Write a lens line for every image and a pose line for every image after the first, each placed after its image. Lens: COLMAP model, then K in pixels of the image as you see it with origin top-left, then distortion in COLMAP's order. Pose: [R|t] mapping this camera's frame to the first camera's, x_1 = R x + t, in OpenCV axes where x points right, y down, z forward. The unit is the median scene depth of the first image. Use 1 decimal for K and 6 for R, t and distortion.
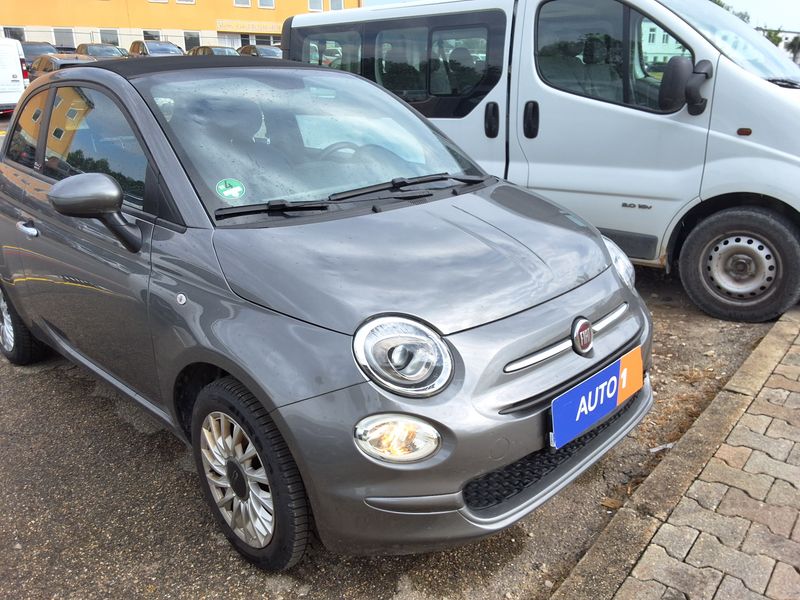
lens RADIAL K [[656.5, 0, 397.4], [0, 656.5, 297.2], [0, 0, 1]] dist [0.110655, -0.177181]
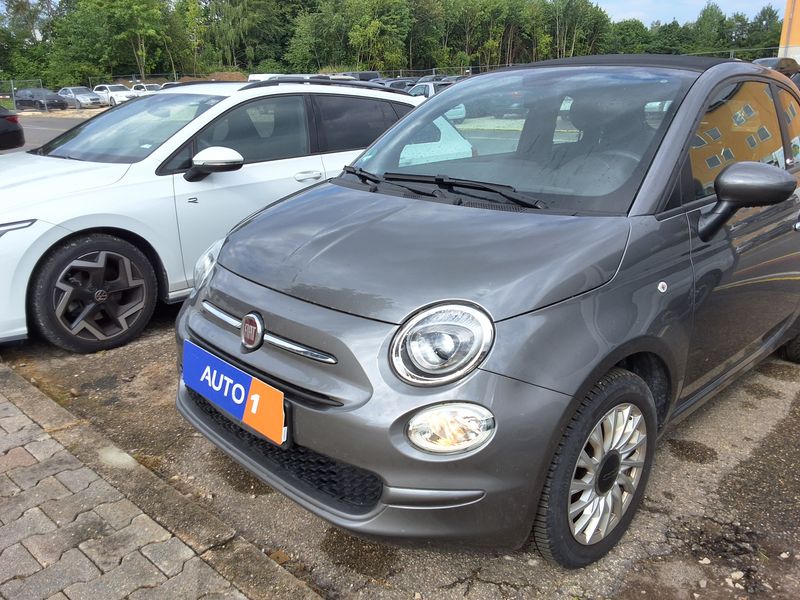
lens RADIAL K [[656.5, 0, 397.4], [0, 656.5, 297.2], [0, 0, 1]] dist [0.110655, -0.177181]
pose [[-0.044499, 0.302352, -0.952157, 1.192544], [-0.320157, 0.898516, 0.300281, -0.350409], [0.946319, 0.318202, 0.056817, 1.141170]]
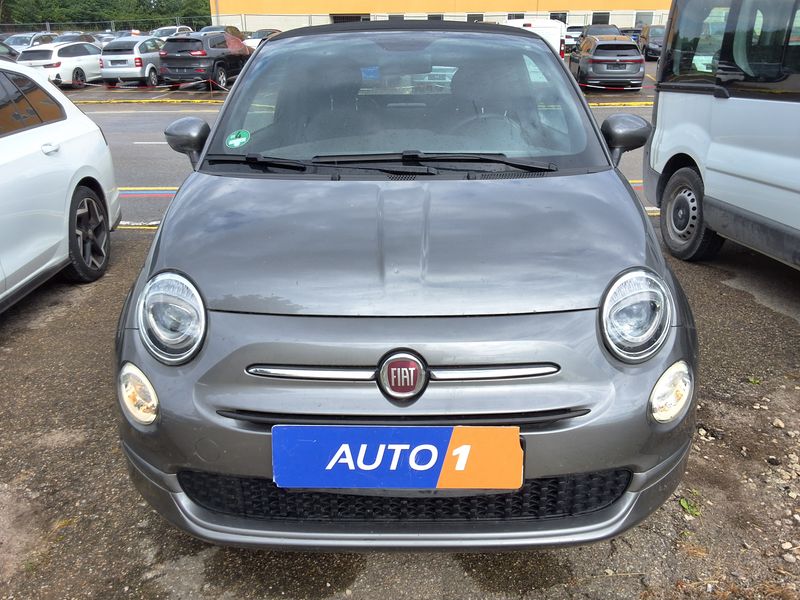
lens RADIAL K [[656.5, 0, 397.4], [0, 656.5, 297.2], [0, 0, 1]] dist [0.110655, -0.177181]
pose [[0.693777, 0.251179, -0.674968, 0.758635], [-0.236949, 0.964641, 0.115425, -0.110175], [0.680094, 0.079853, 0.728763, 0.453587]]
